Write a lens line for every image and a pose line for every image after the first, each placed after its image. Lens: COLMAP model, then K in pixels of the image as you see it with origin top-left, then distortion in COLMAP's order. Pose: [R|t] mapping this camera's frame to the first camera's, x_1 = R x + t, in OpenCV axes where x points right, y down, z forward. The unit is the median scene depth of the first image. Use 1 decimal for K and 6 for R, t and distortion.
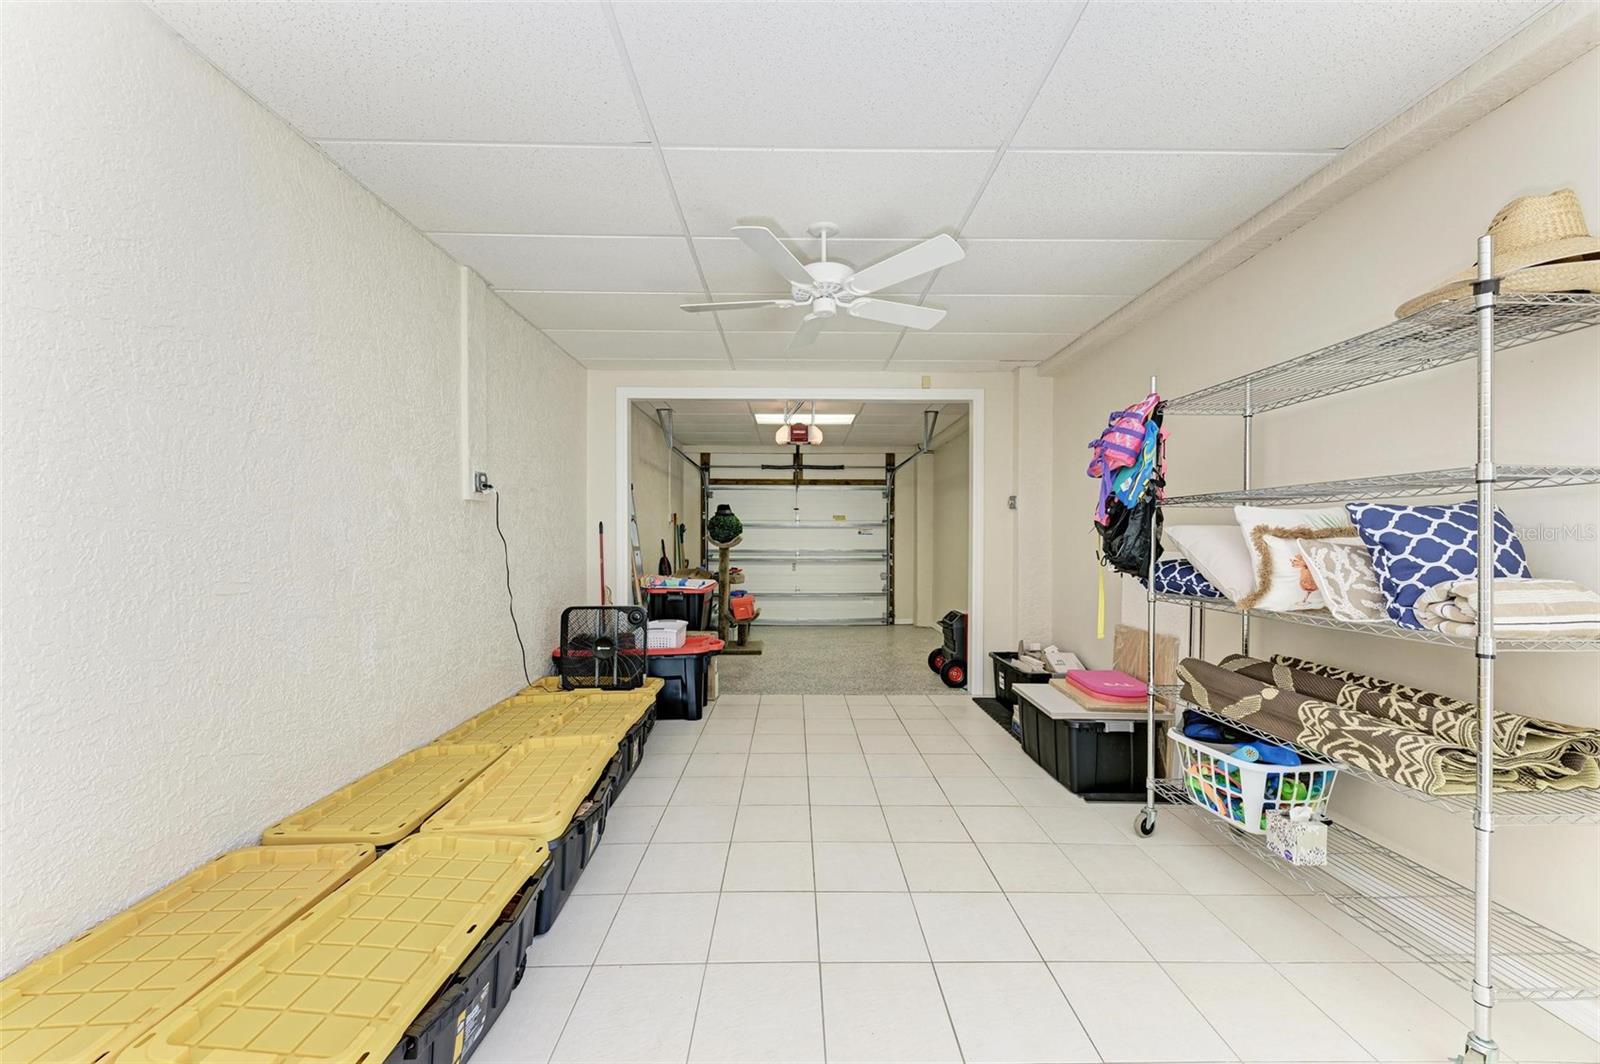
lens RADIAL K [[566.9, 0, 802.0], [0, 566.9, 538.8], [0, 0, 1]] dist [0.024653, -0.009040]
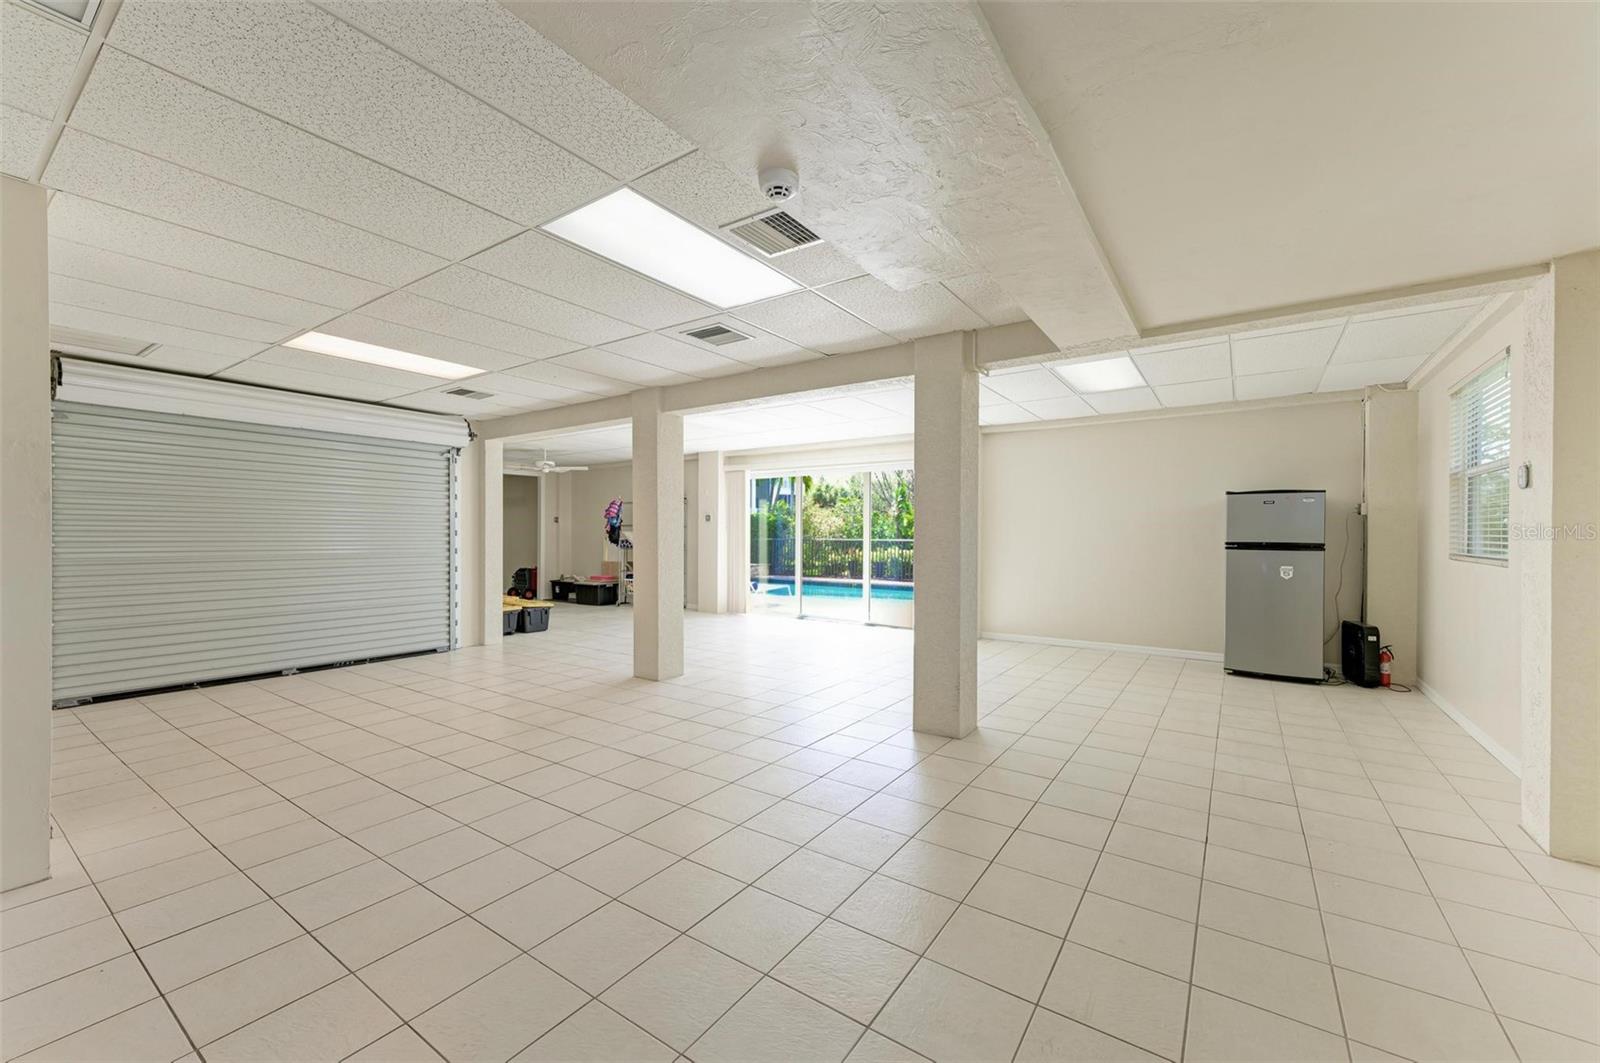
lens RADIAL K [[618.6, 0, 796.2], [0, 618.6, 537.9], [0, 0, 1]] dist [0.006992, -0.000045]
pose [[0.570710, -0.007256, 0.821120, -2.214561], [-0.001449, 0.999951, 0.009843, -0.022954], [-0.821151, -0.006808, 0.570671, -2.468280]]
